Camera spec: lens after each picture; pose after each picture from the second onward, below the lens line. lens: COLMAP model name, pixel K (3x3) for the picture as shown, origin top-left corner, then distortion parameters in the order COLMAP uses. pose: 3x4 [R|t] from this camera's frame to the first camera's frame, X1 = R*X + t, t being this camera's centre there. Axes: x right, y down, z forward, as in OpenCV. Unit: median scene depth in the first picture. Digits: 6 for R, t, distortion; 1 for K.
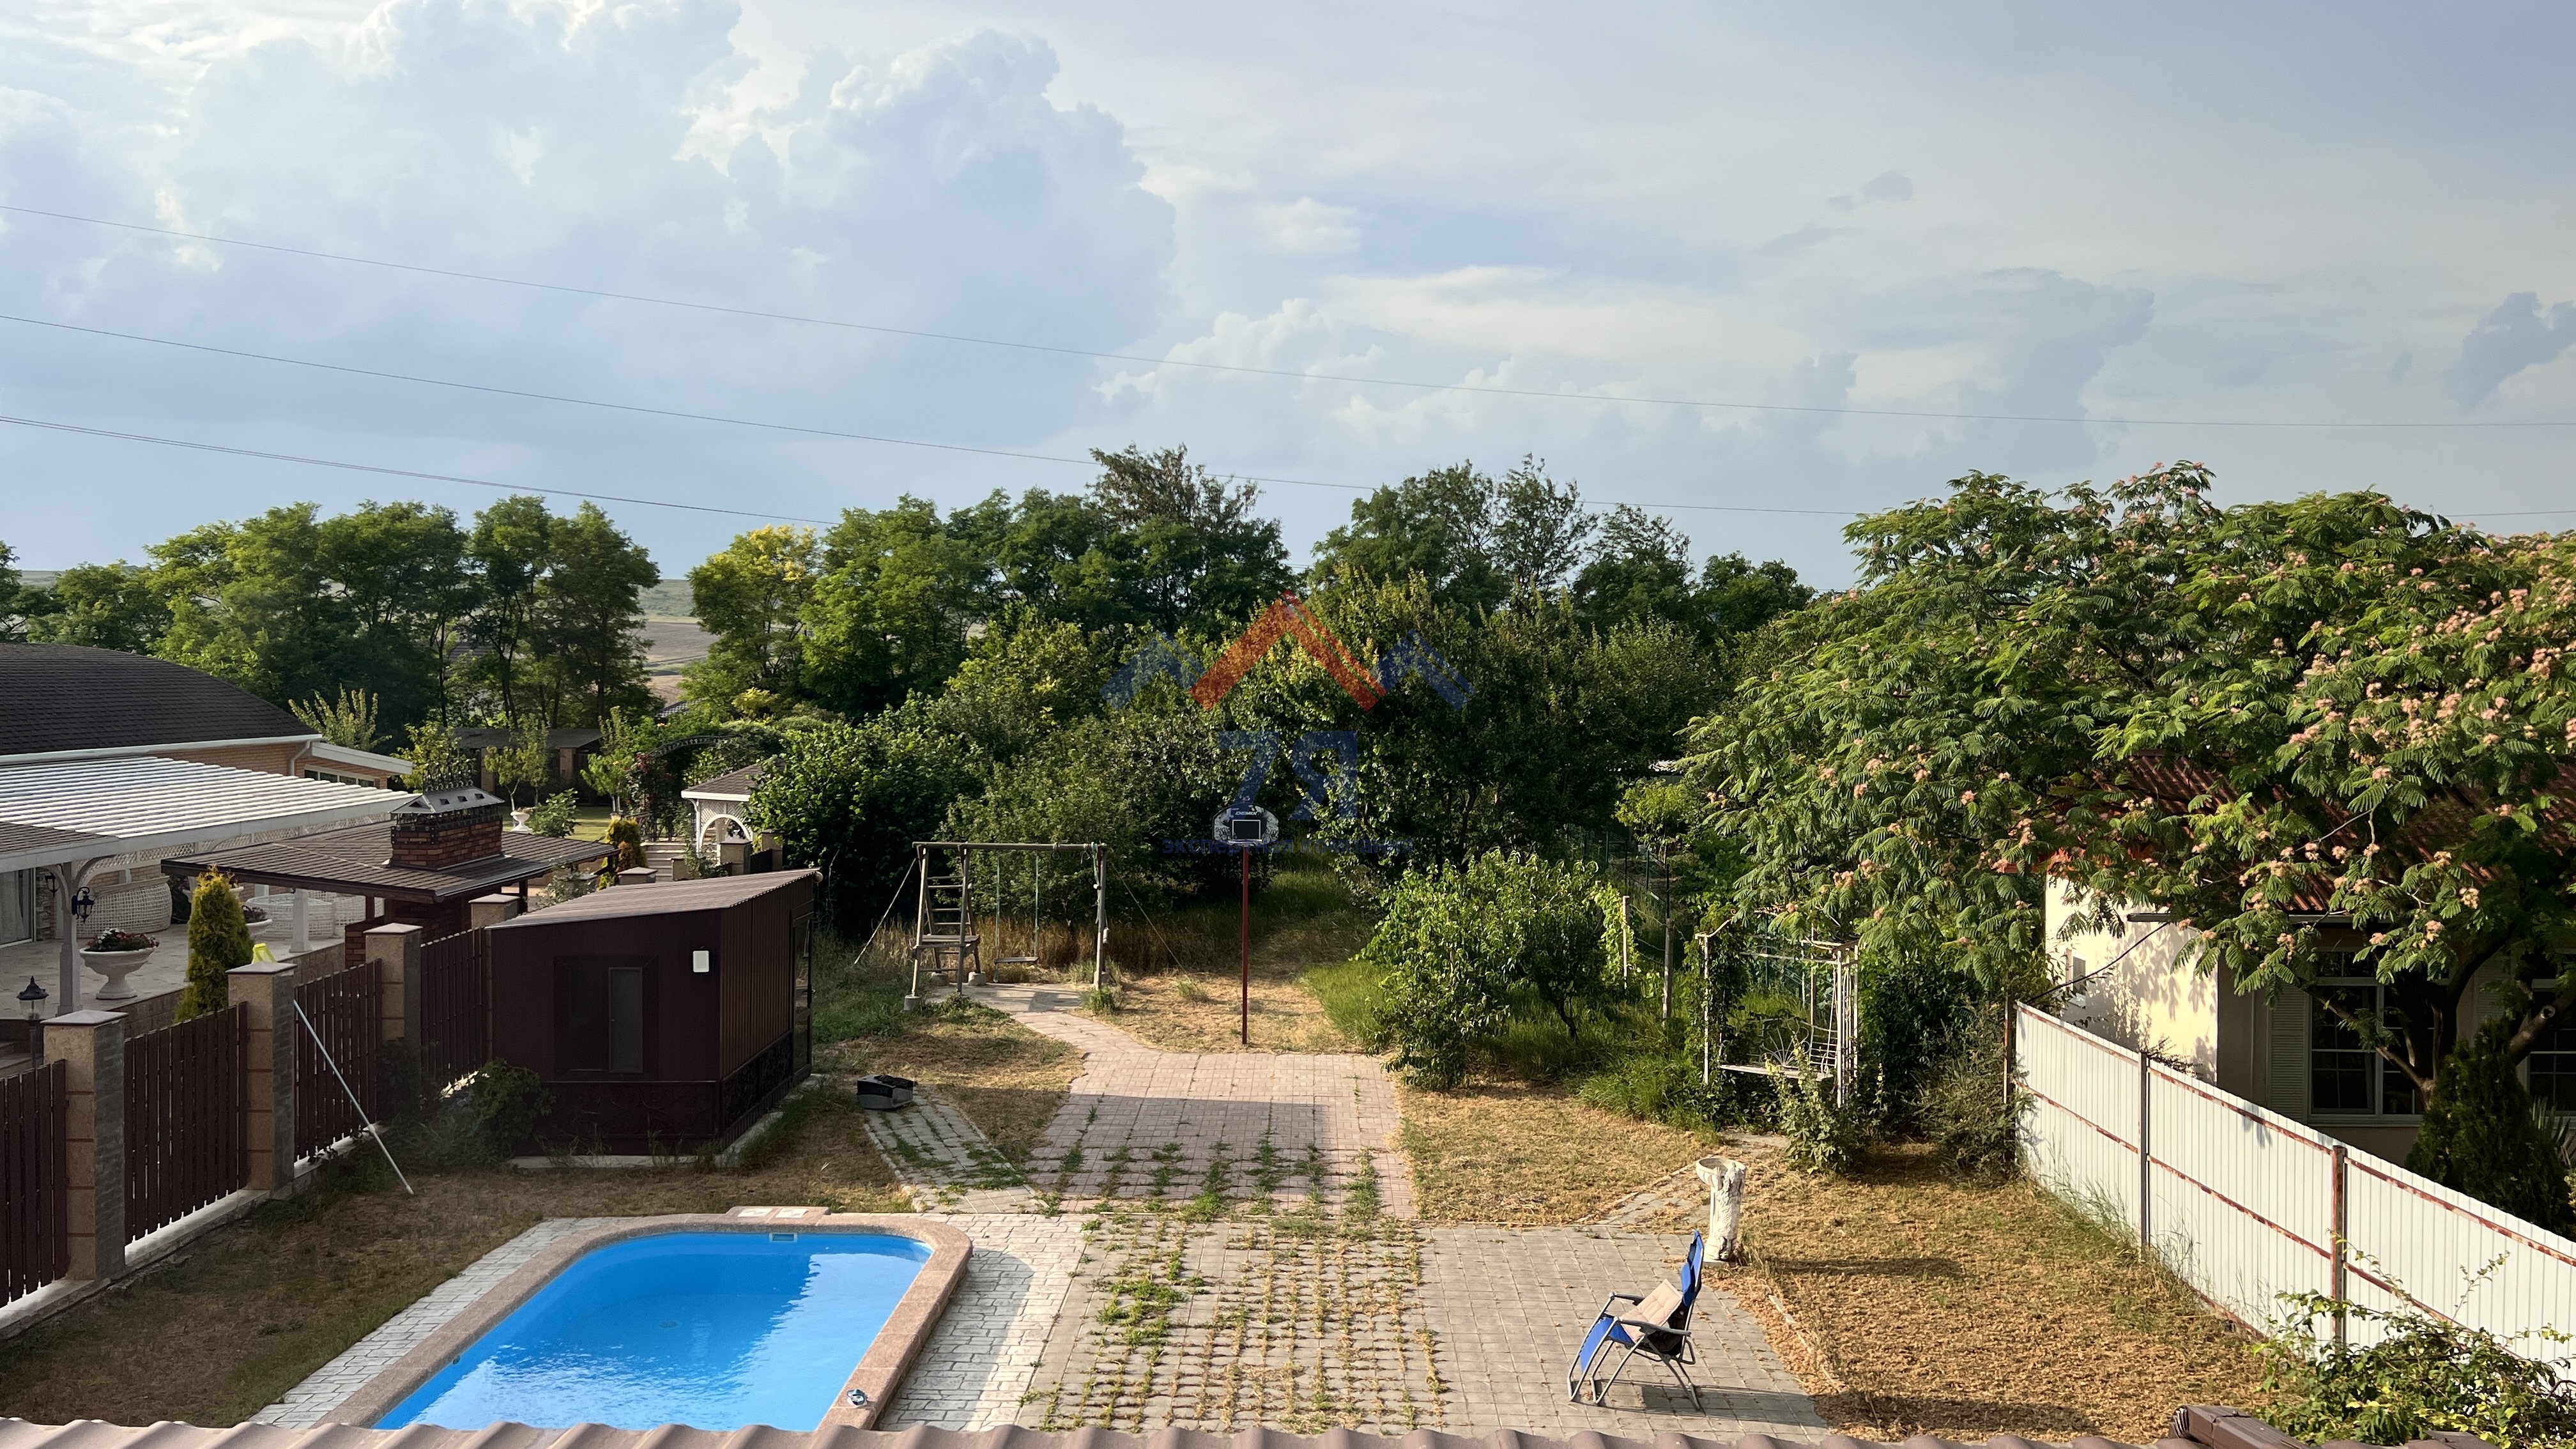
lens RADIAL K [[1944.6, 0, 1300.5], [0, 1944.6, 708.3], [0, 0, 1]] dist [0.037585, -0.033851]
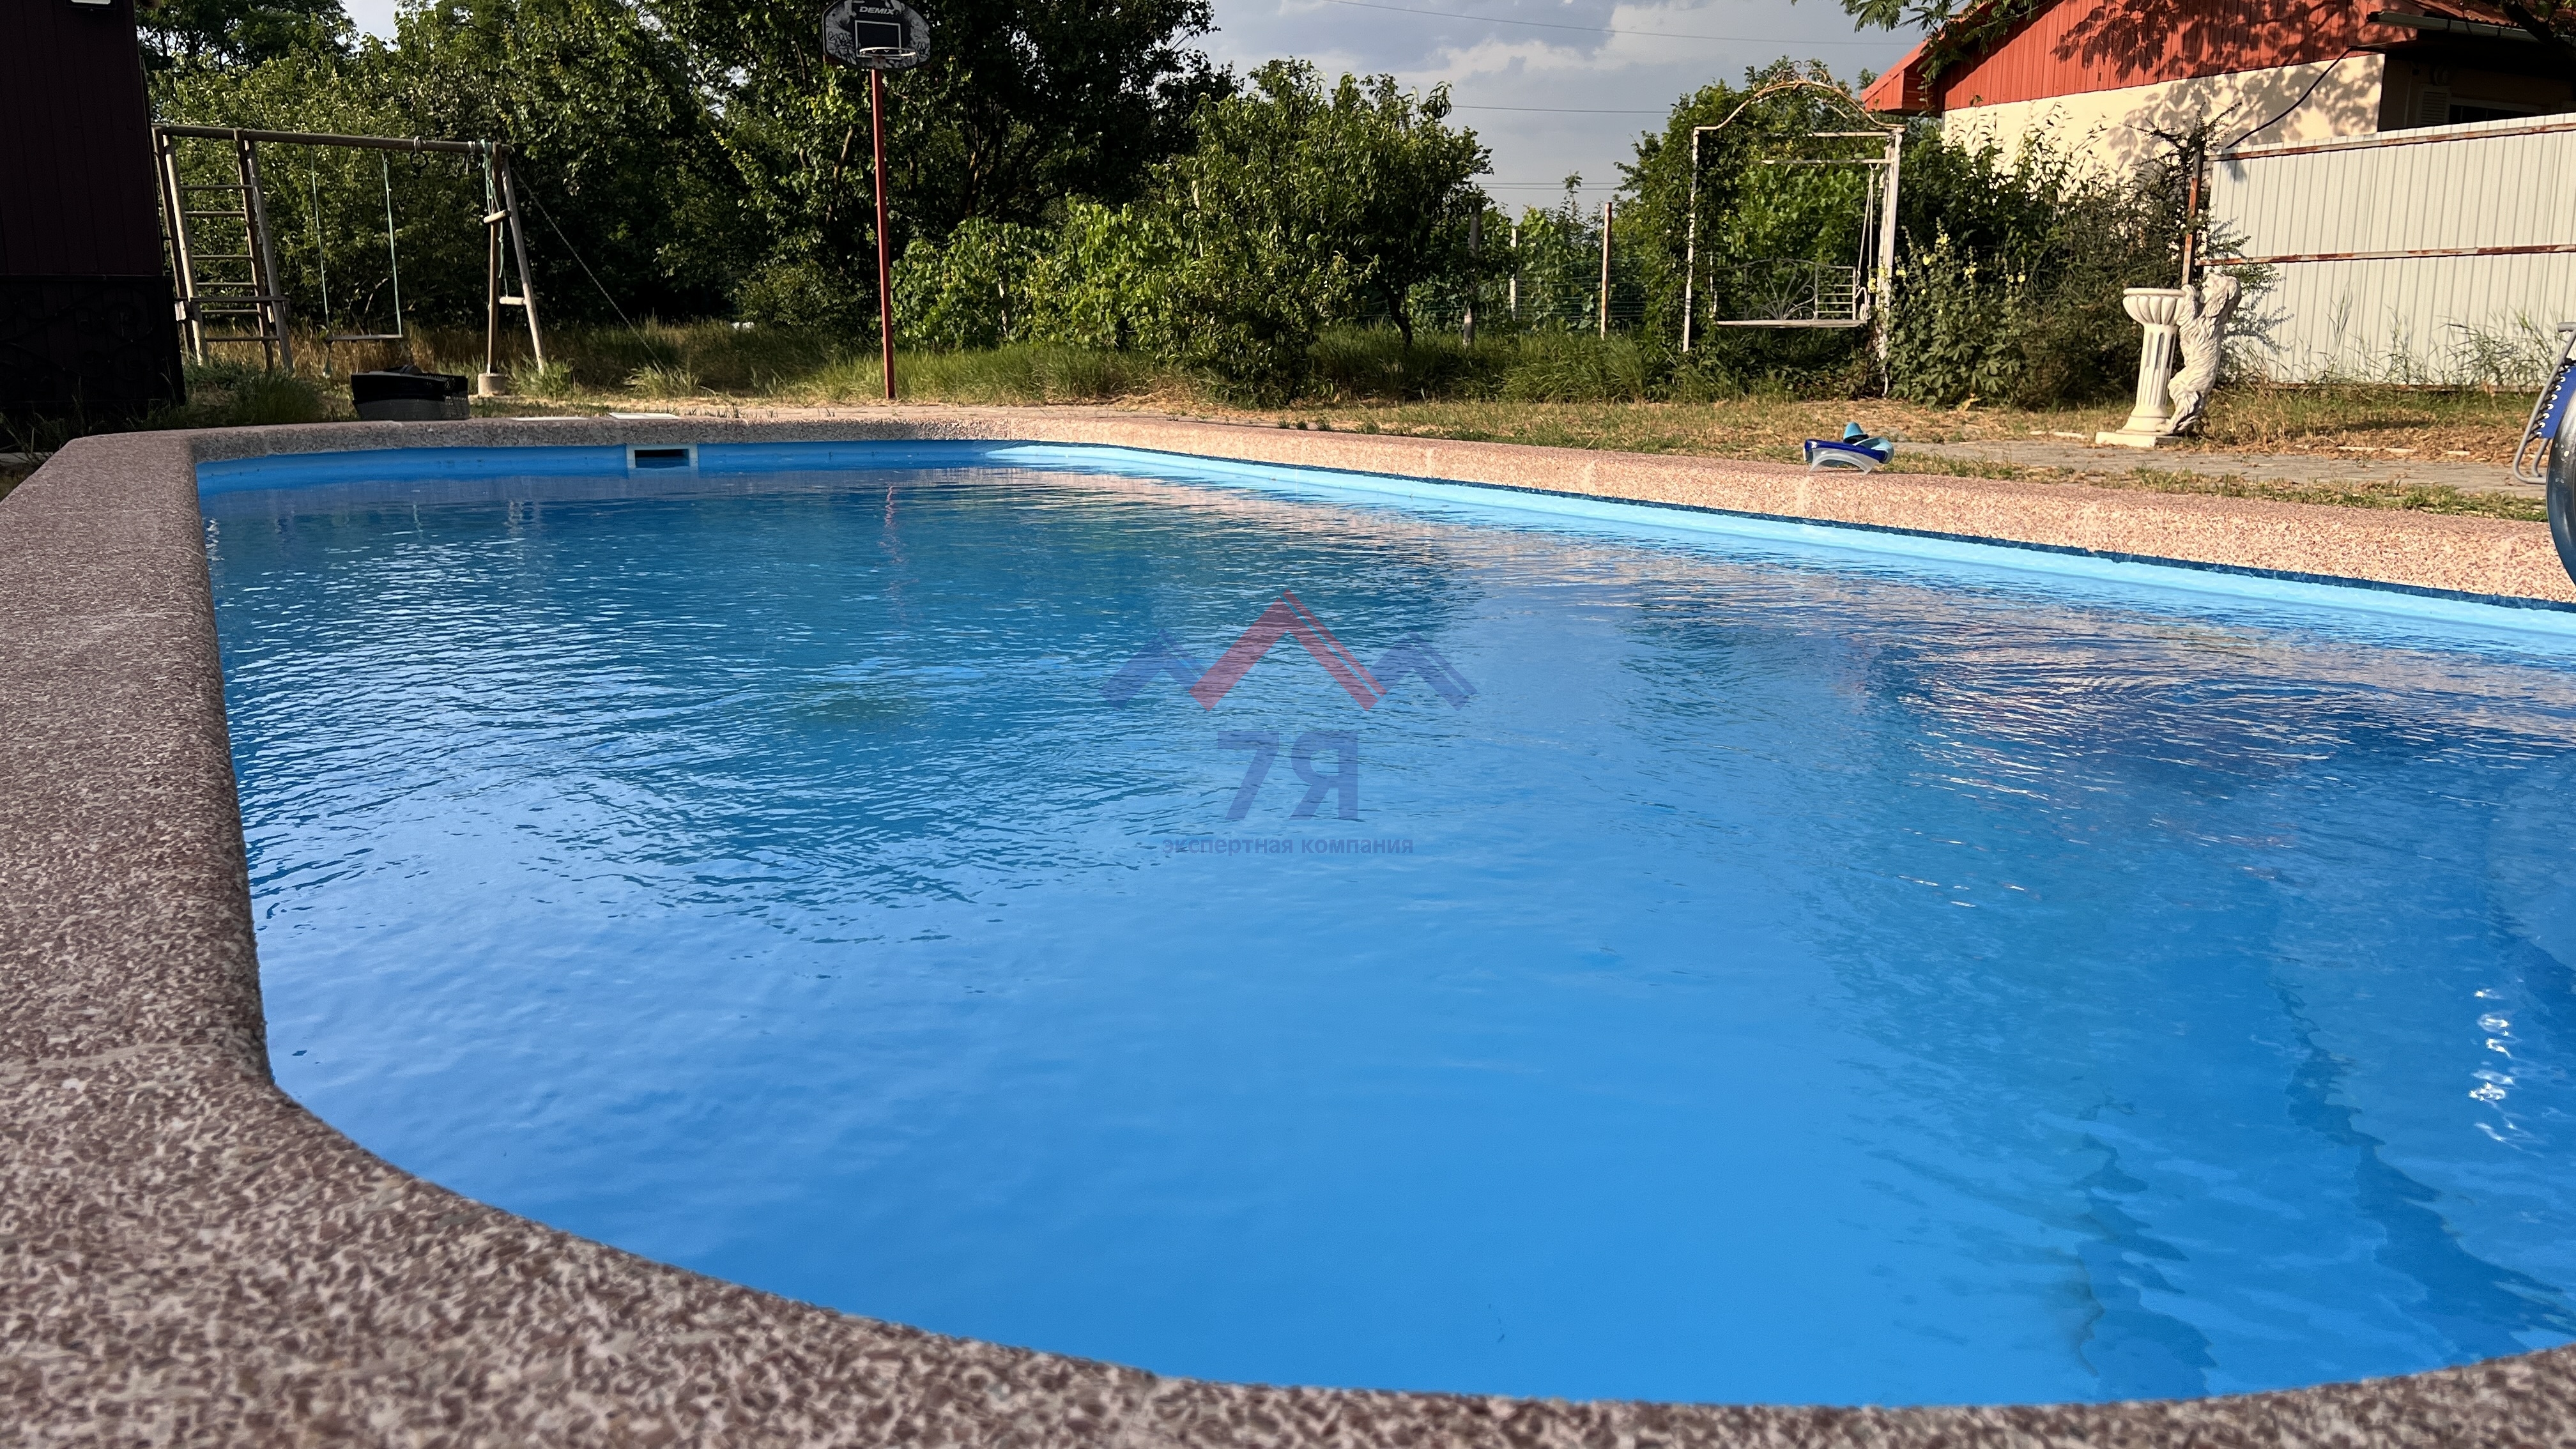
lens RADIAL K [[1944.6, 0, 1297.9], [0, 1944.6, 729.7], [0, 0, 1]] dist [0.037585, -0.033851]
pose [[0.870778, -0.102793, 0.480810, -0.090308], [0.016373, 0.983421, 0.180594, 0.065324], [-0.491403, -0.149385, 0.858025, 0.146465]]
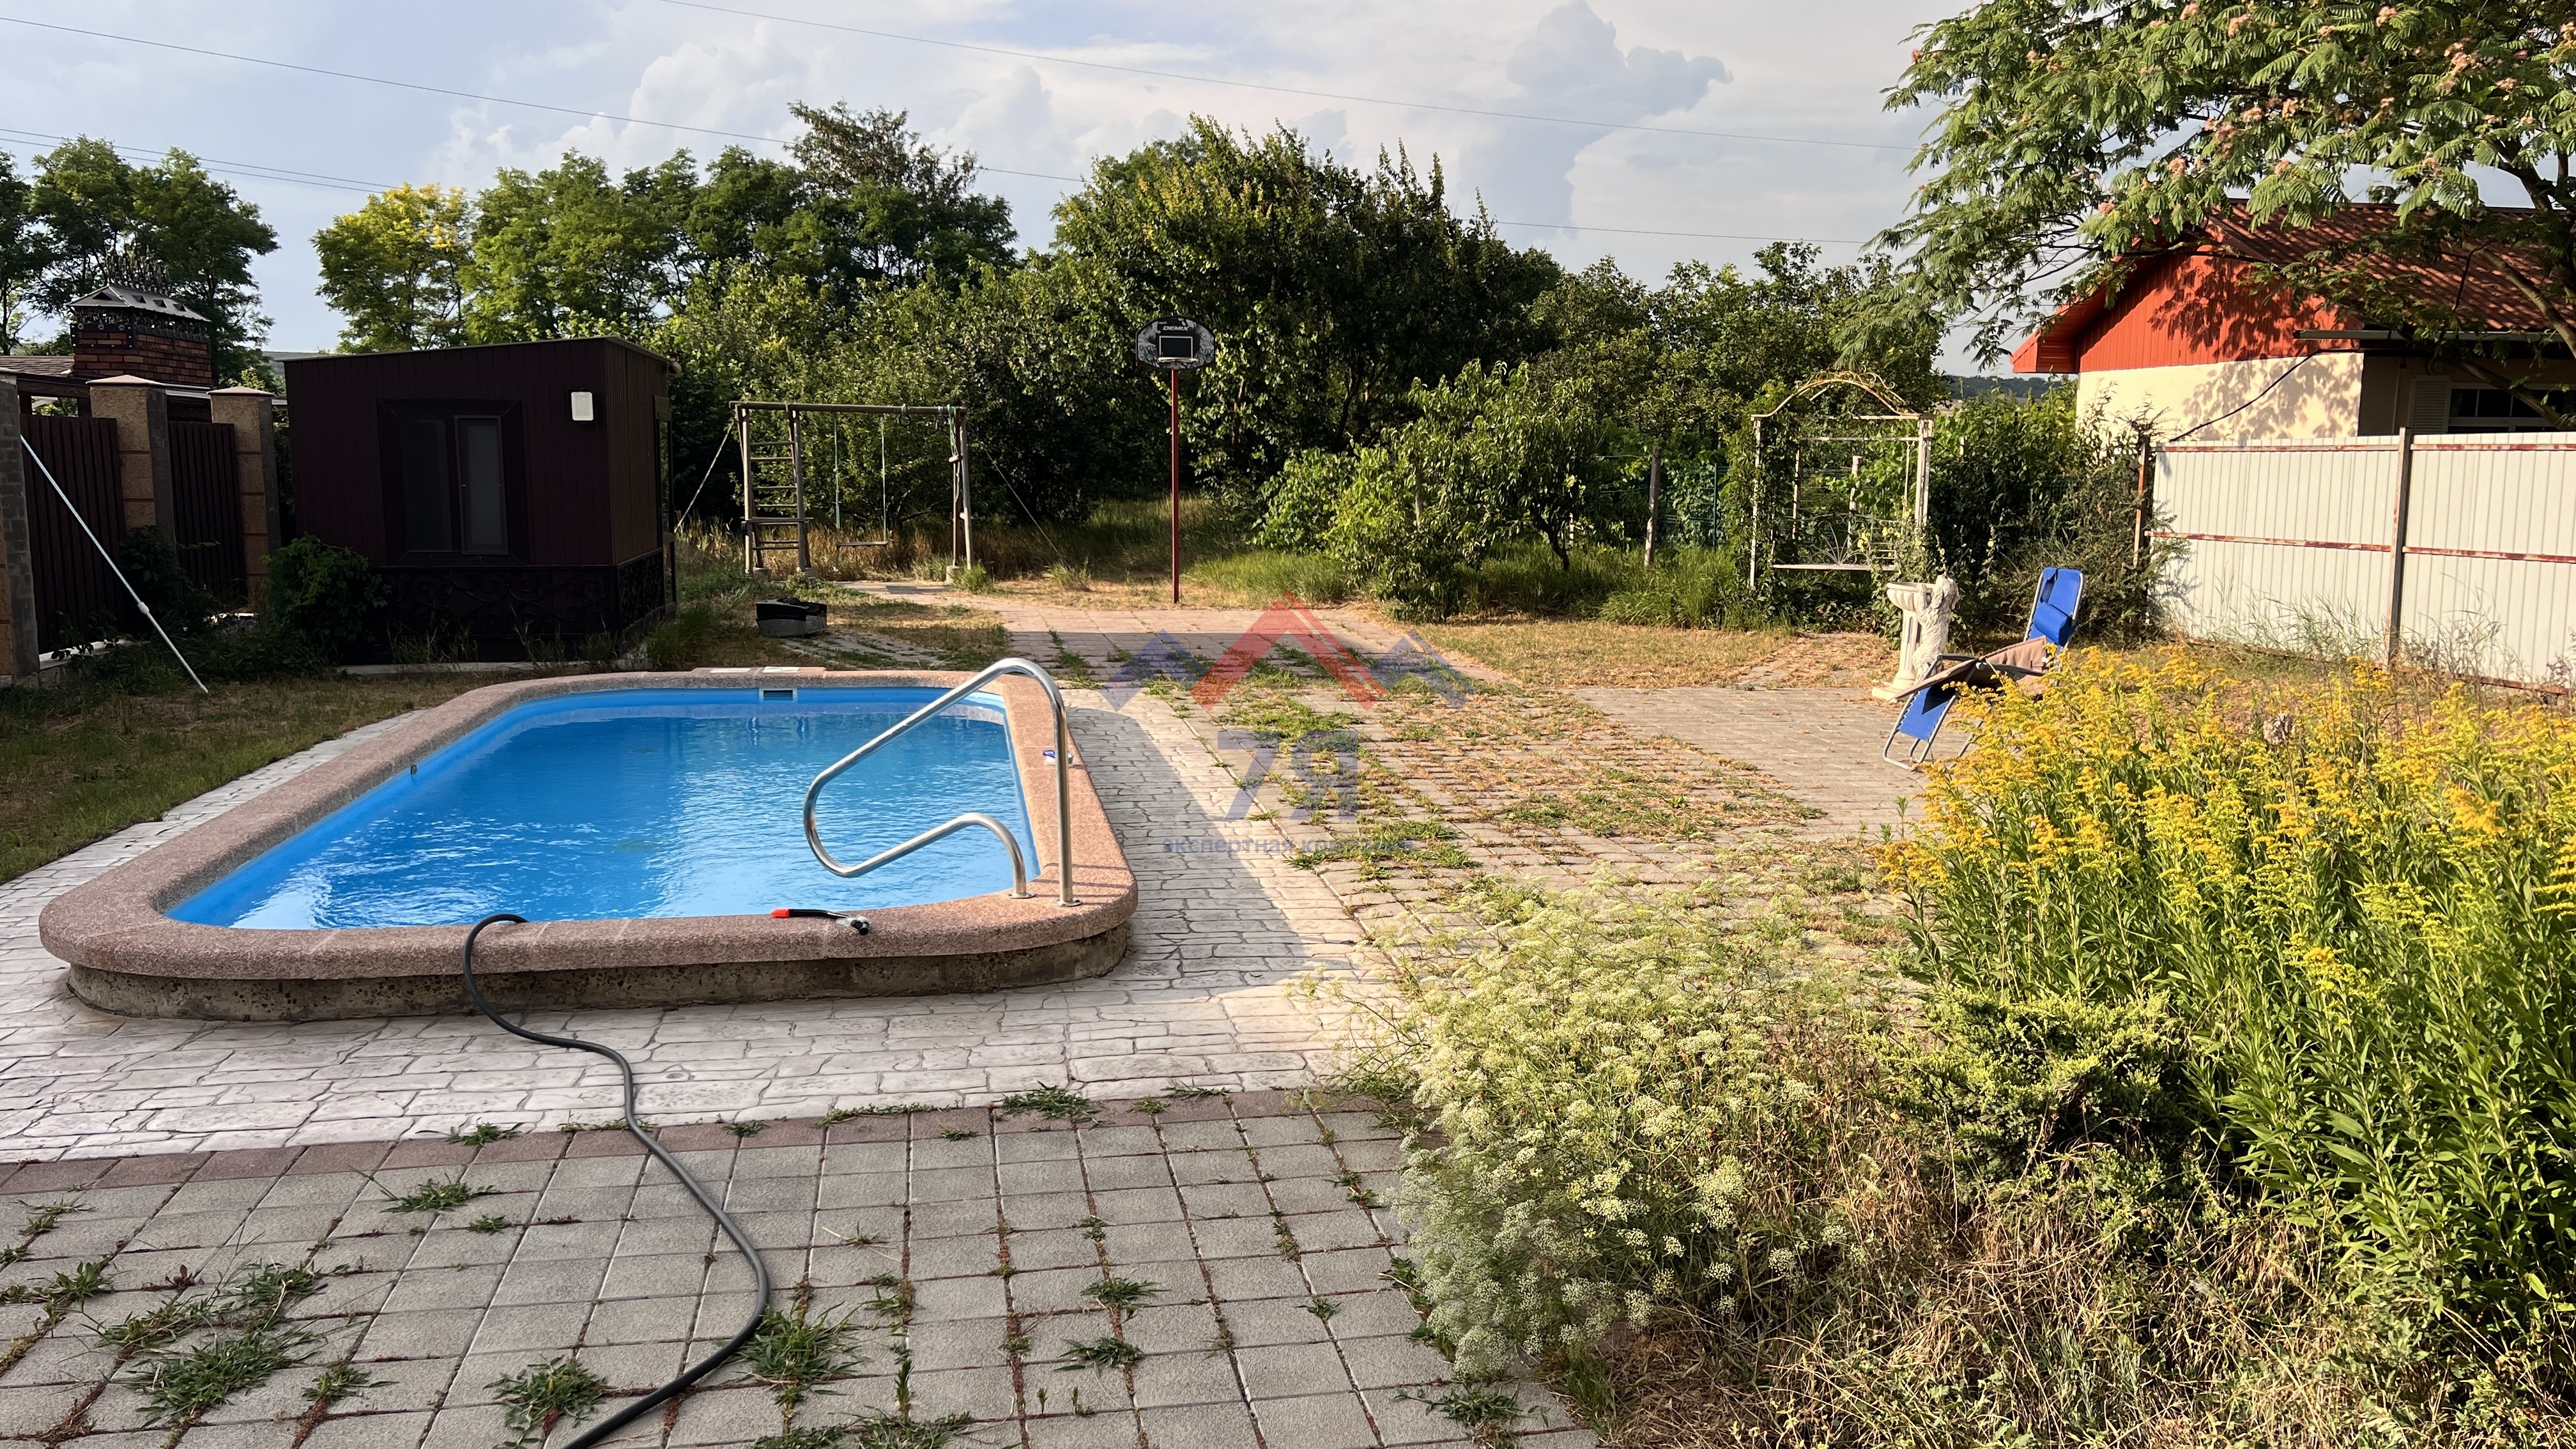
lens RADIAL K [[1944.6, 0, 1305.1], [0, 1944.6, 742.8], [0, 0, 1]] dist [0.037585, -0.033851]
pose [[0.982913, -0.027289, 0.182035, -0.051486], [0.004344, 0.992113, 0.125271, 0.049718], [-0.184018, -0.122340, 0.975280, 0.054729]]
